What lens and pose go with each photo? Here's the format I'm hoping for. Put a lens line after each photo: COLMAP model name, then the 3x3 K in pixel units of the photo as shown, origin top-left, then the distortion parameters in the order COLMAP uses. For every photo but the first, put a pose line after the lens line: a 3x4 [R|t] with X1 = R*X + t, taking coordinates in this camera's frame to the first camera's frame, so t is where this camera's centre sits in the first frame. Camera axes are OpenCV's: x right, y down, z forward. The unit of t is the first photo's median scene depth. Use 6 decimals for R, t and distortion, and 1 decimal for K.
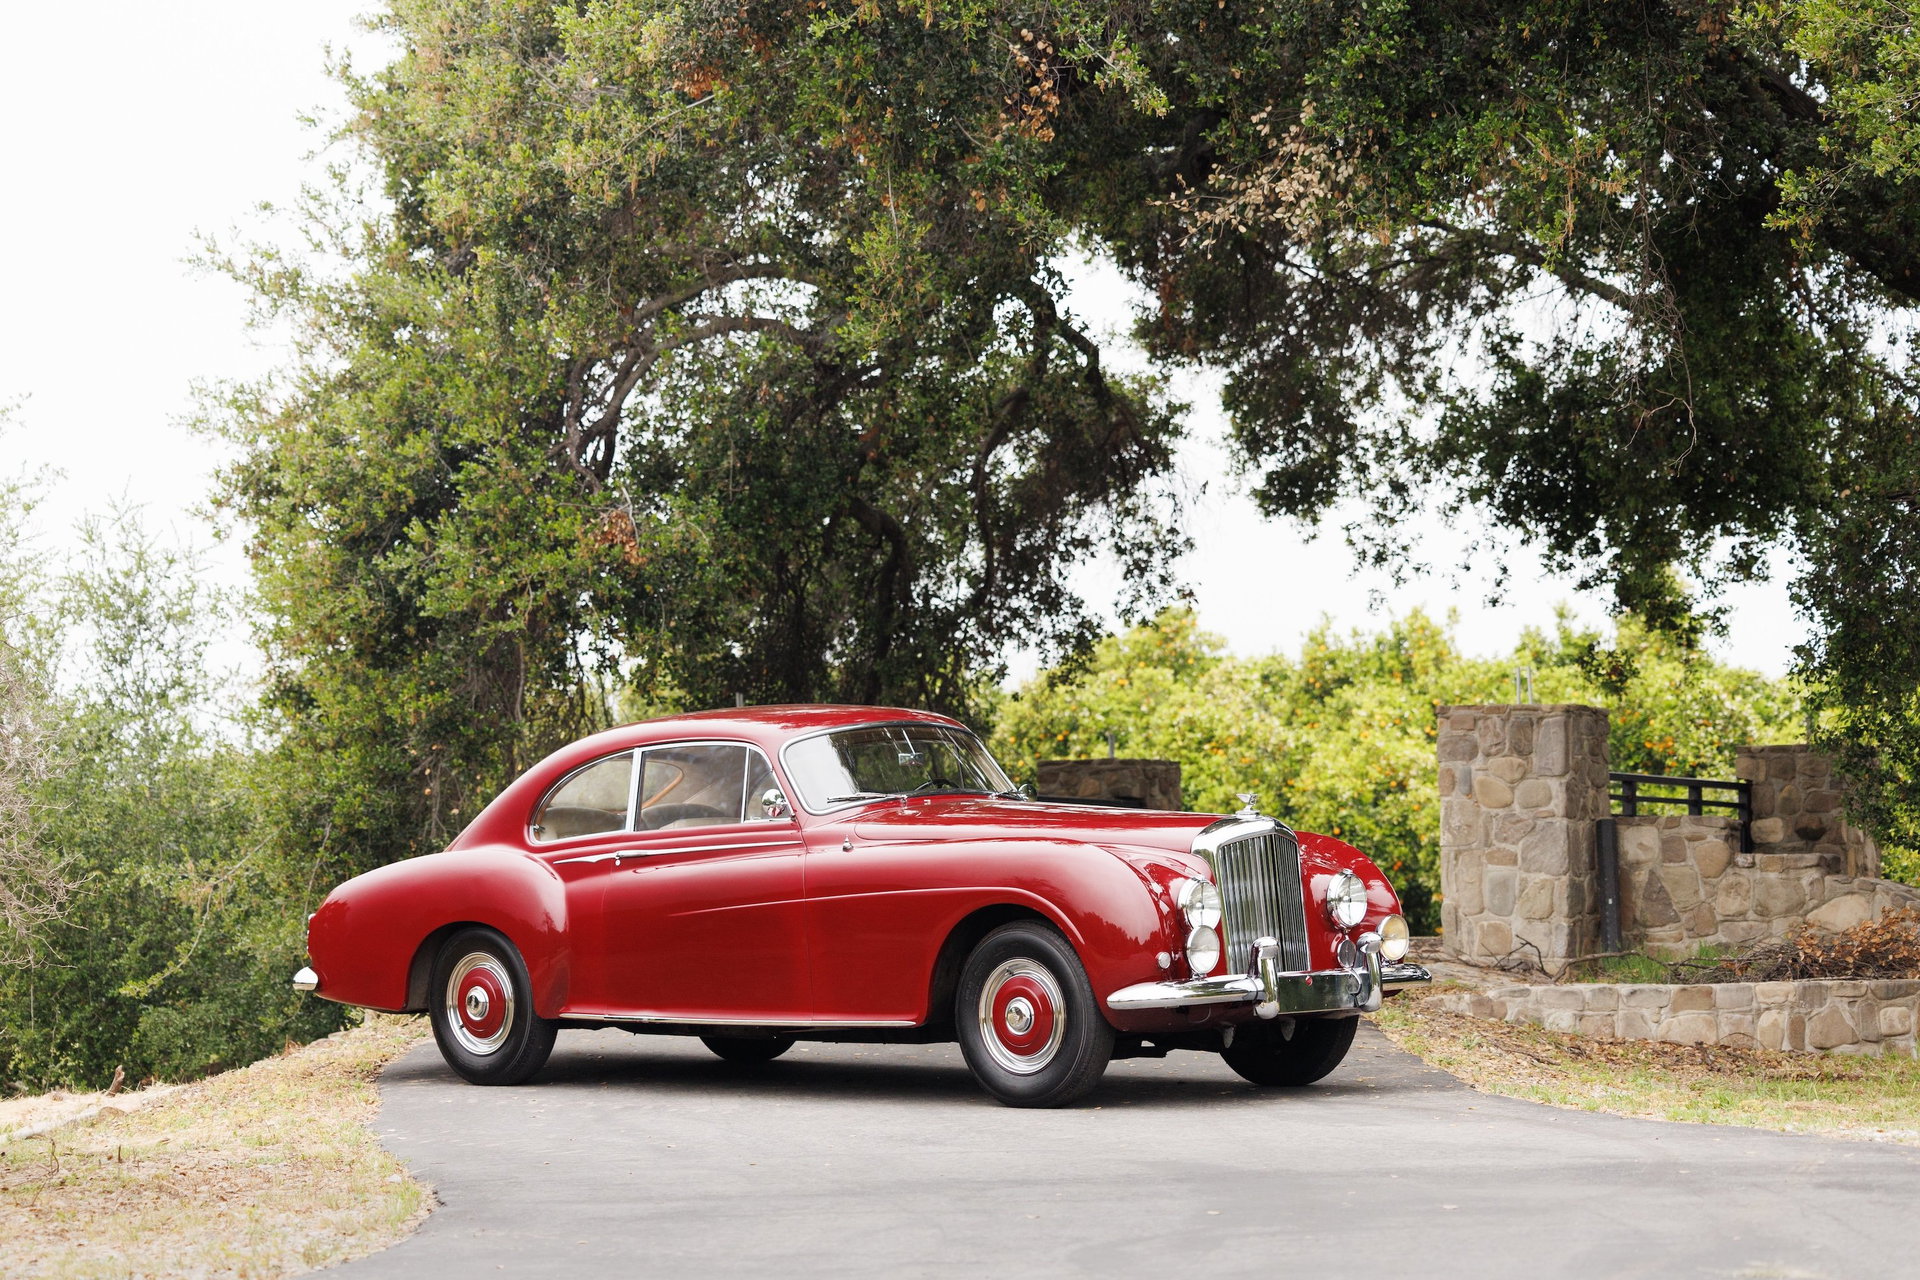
lens RADIAL K [[4456.5, 0, 967.8], [0, 4456.5, 589.2], [0, 0, 1]] dist [-0.267289, 0.485258]
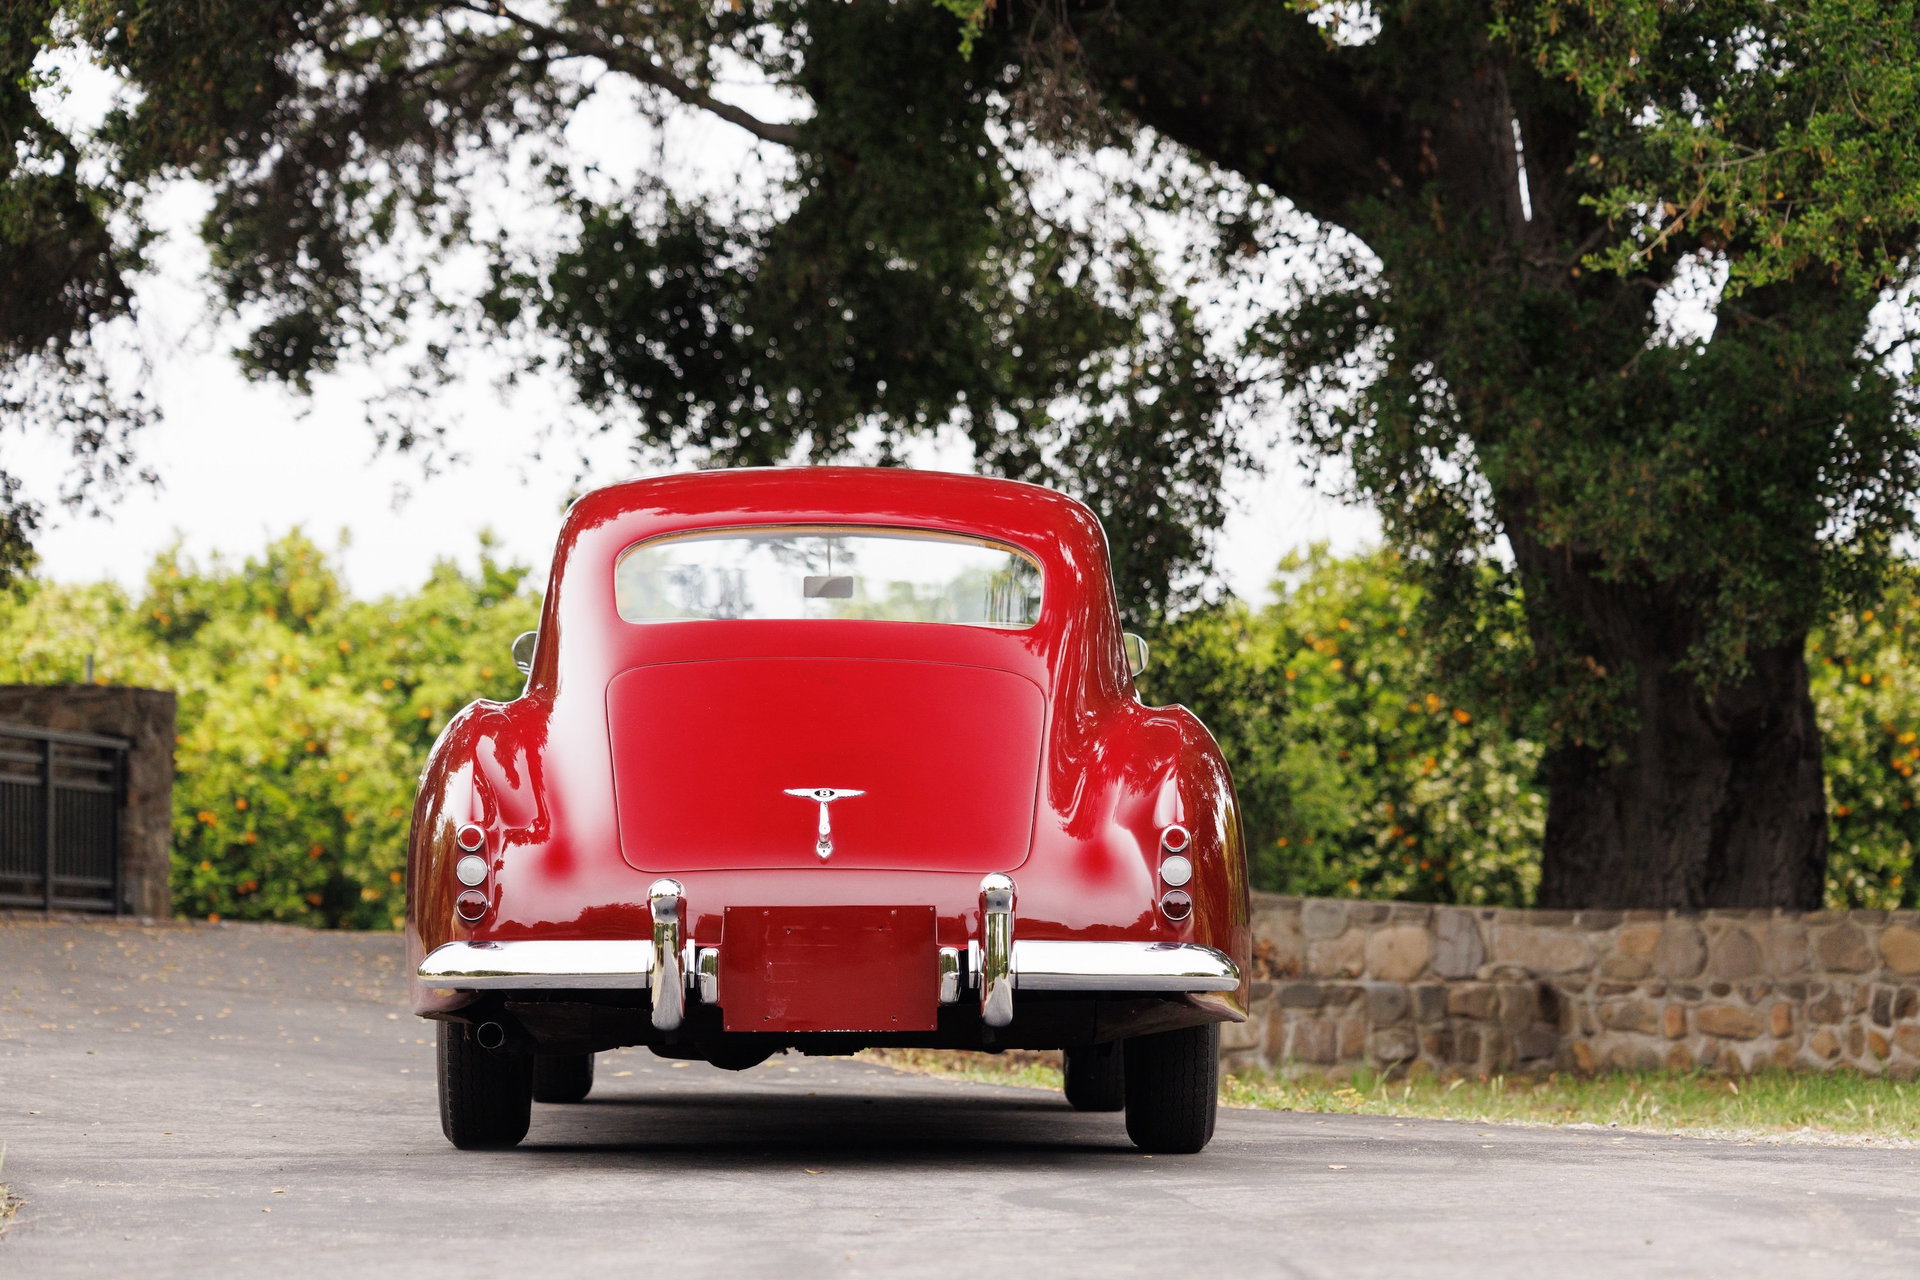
lens RADIAL K [[5781.4, 0, 1041.2], [0, 5781.4, 643.5], [0, 0, 1]] dist [-0.178908, -0.566786]
pose [[0.964761, 0.035765, 0.260687, -0.063584], [-0.040914, 0.999060, 0.014351, 0.009449], [-0.259928, -0.024511, 0.965317, 0.002723]]
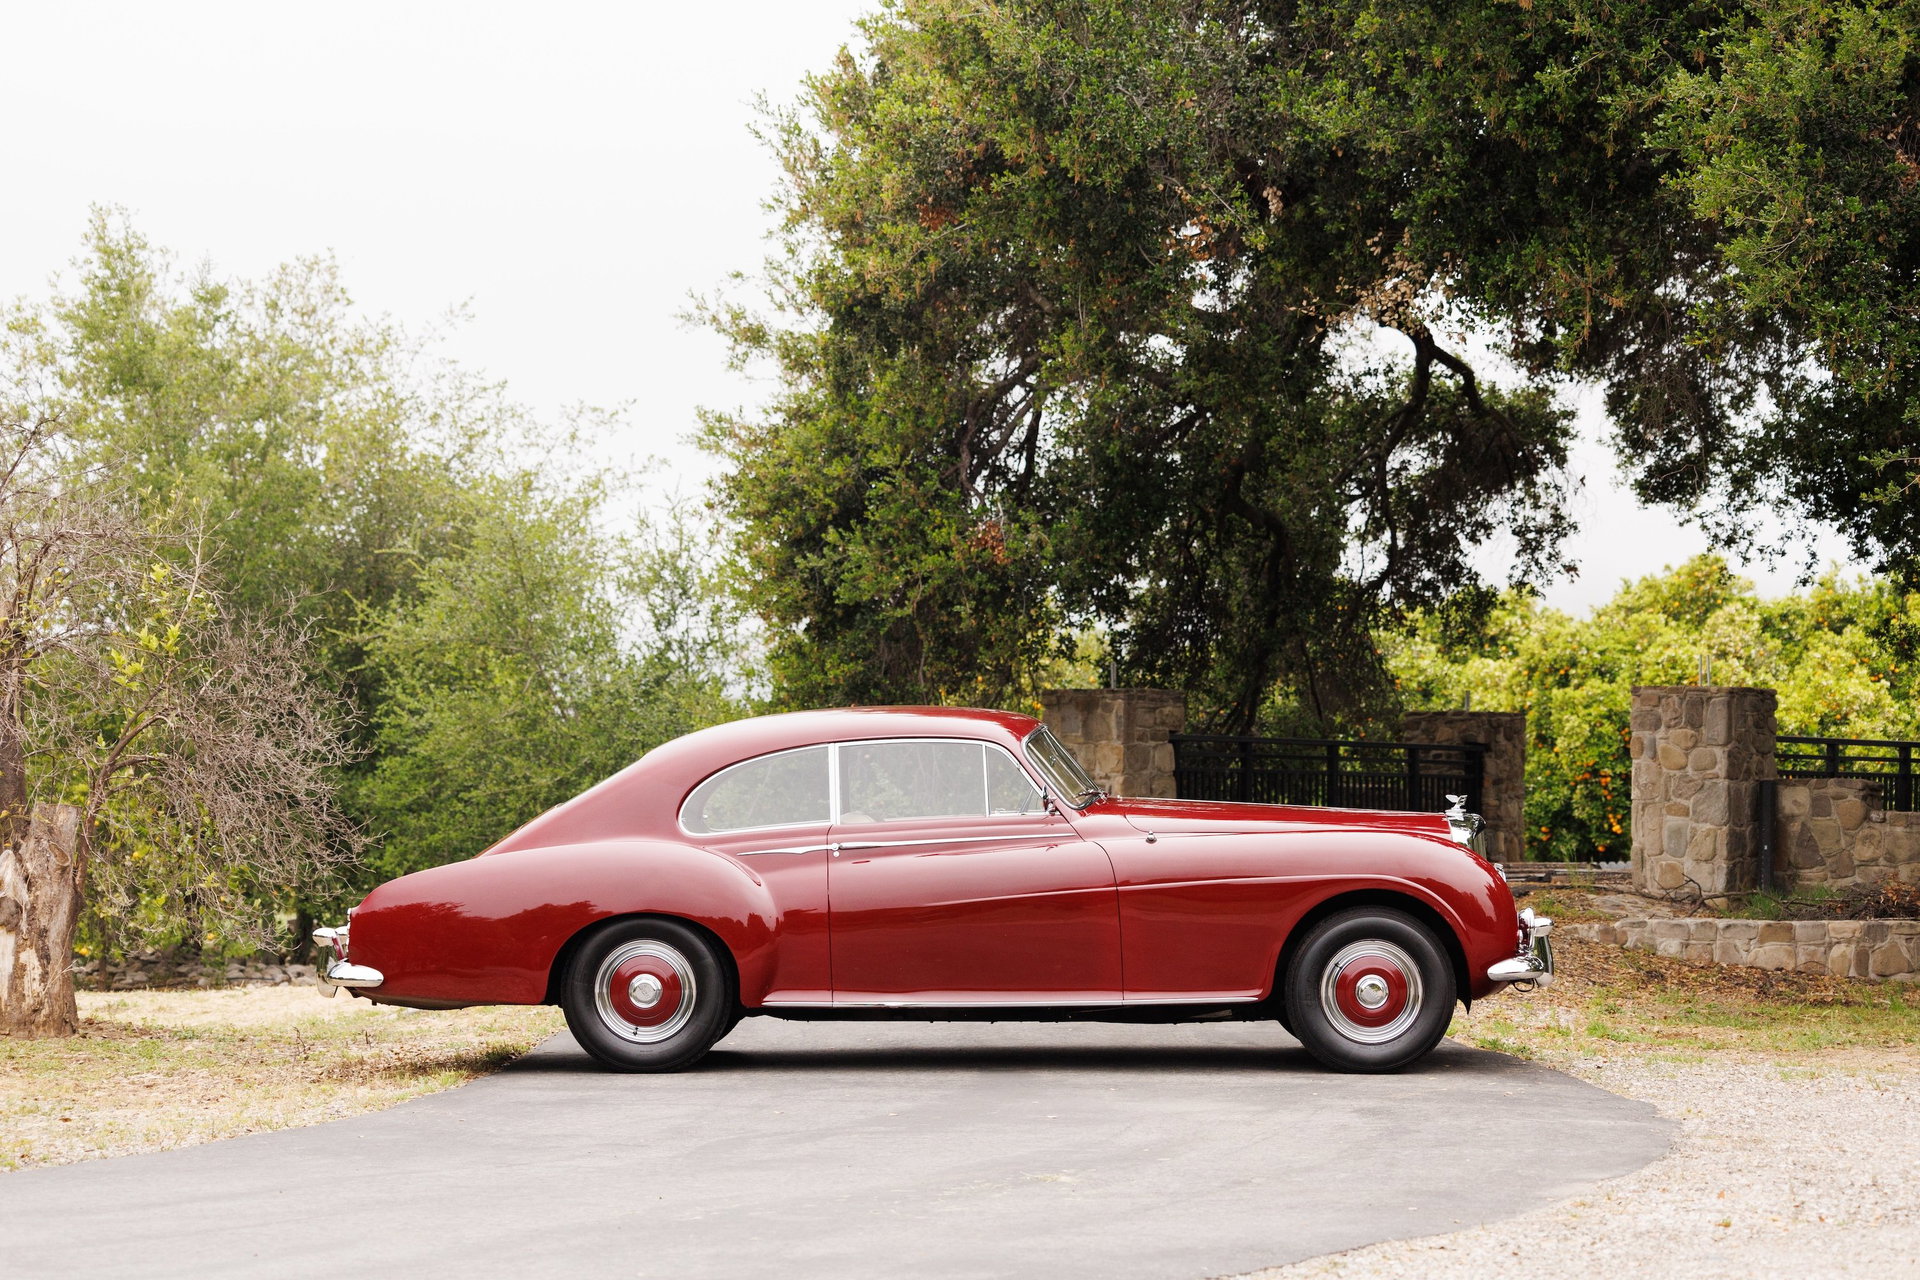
lens RADIAL K [[3933.5, 0, 960.0], [0, 3933.5, 640.0], [0, 0, 1]] dist [-0.180484, -0.193847]
pose [[0.981614, 0.011967, -0.190502, 0.093939], [-0.005191, 0.999337, 0.036031, -0.017955], [0.190807, -0.034379, 0.981025, -0.075141]]
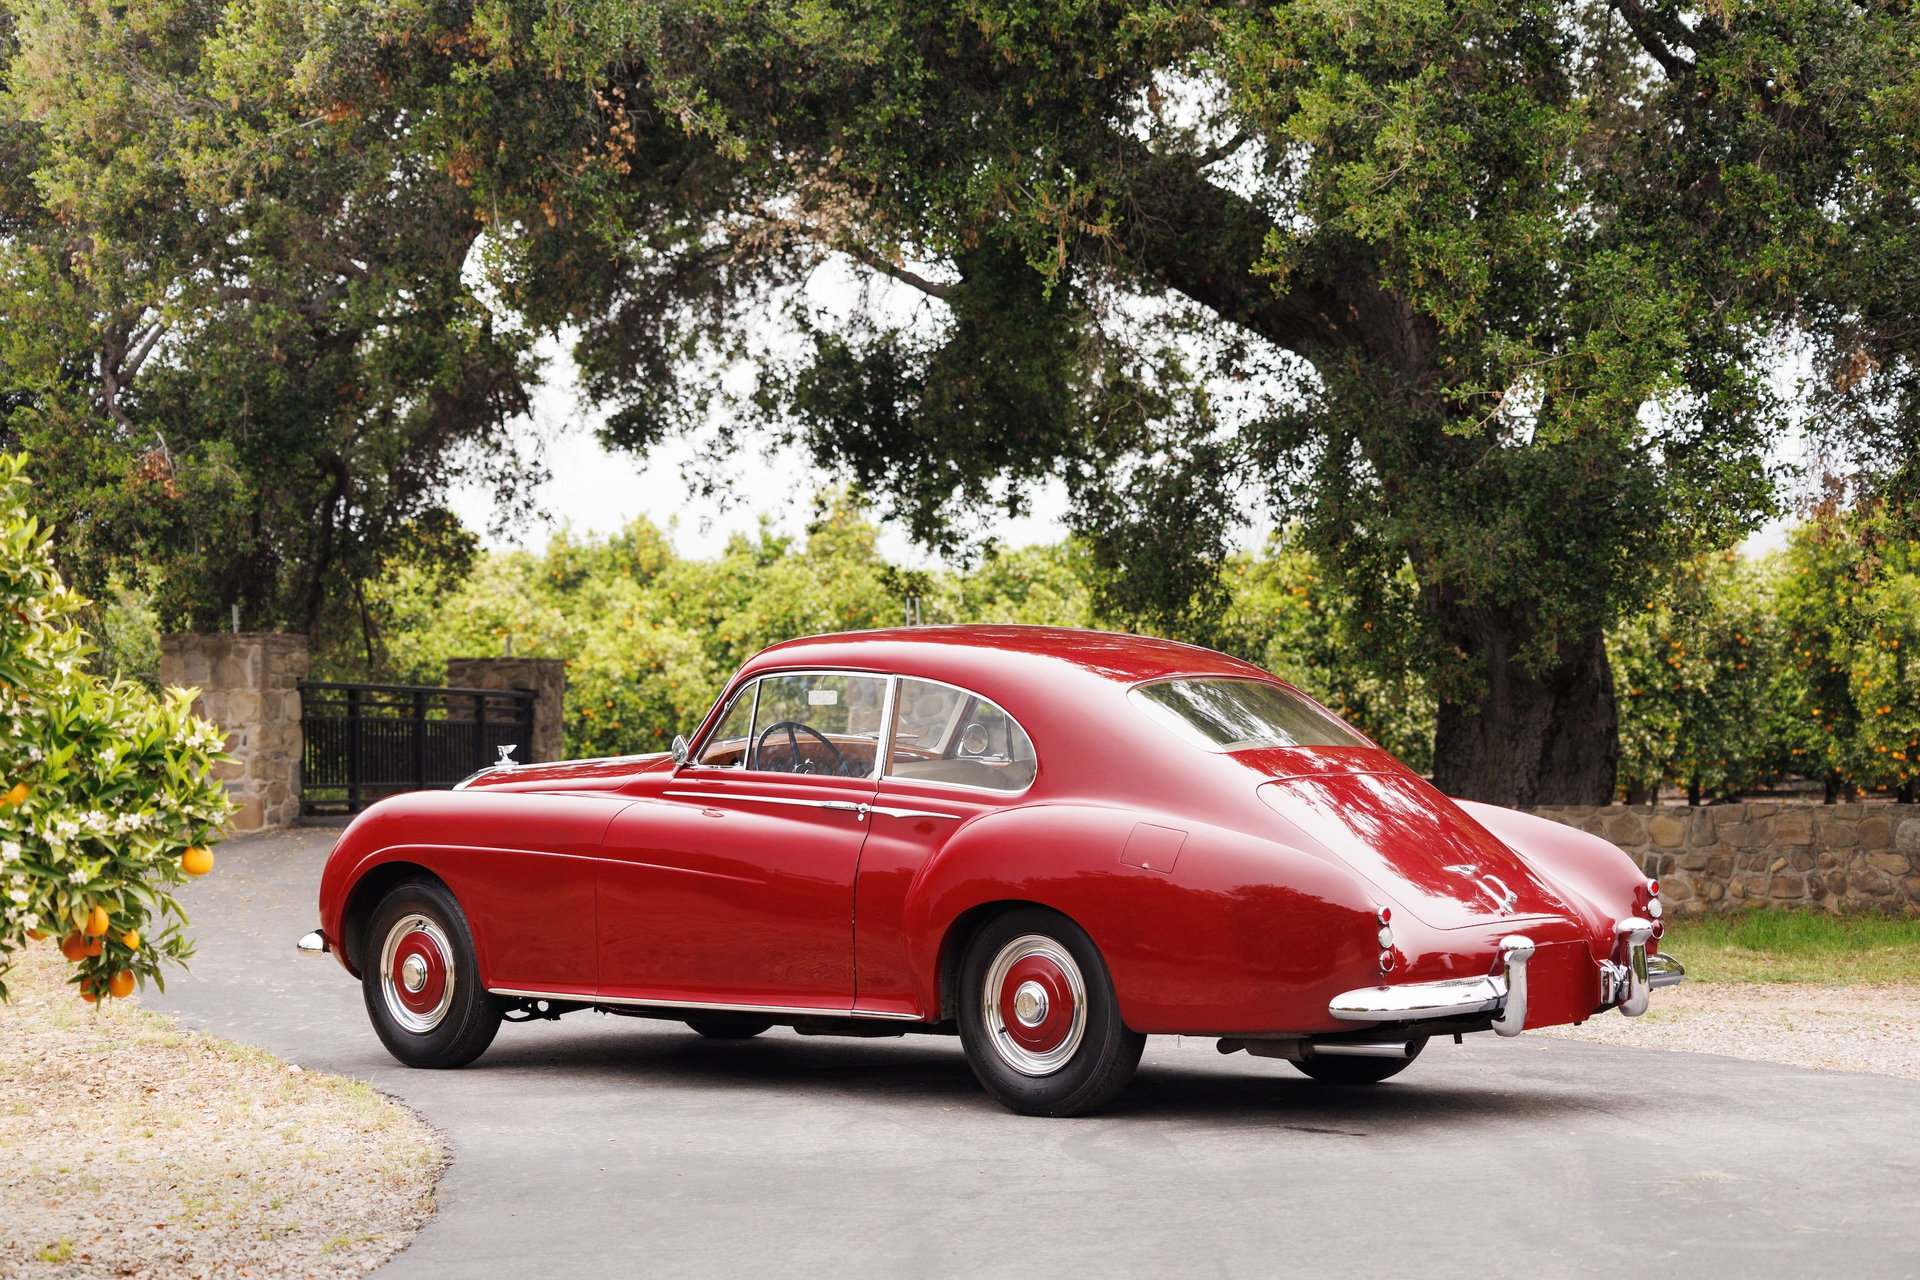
lens RADIAL K [[3708.3, 0, 960.0], [0, 3708.3, 640.0], [0, 0, 1]] dist [-0.030927, 0.309911]
pose [[0.976021, 0.010628, 0.217417, -0.062294], [-0.020195, 0.998921, 0.041829, -0.010174], [-0.216738, -0.045217, 0.975182, -0.004600]]
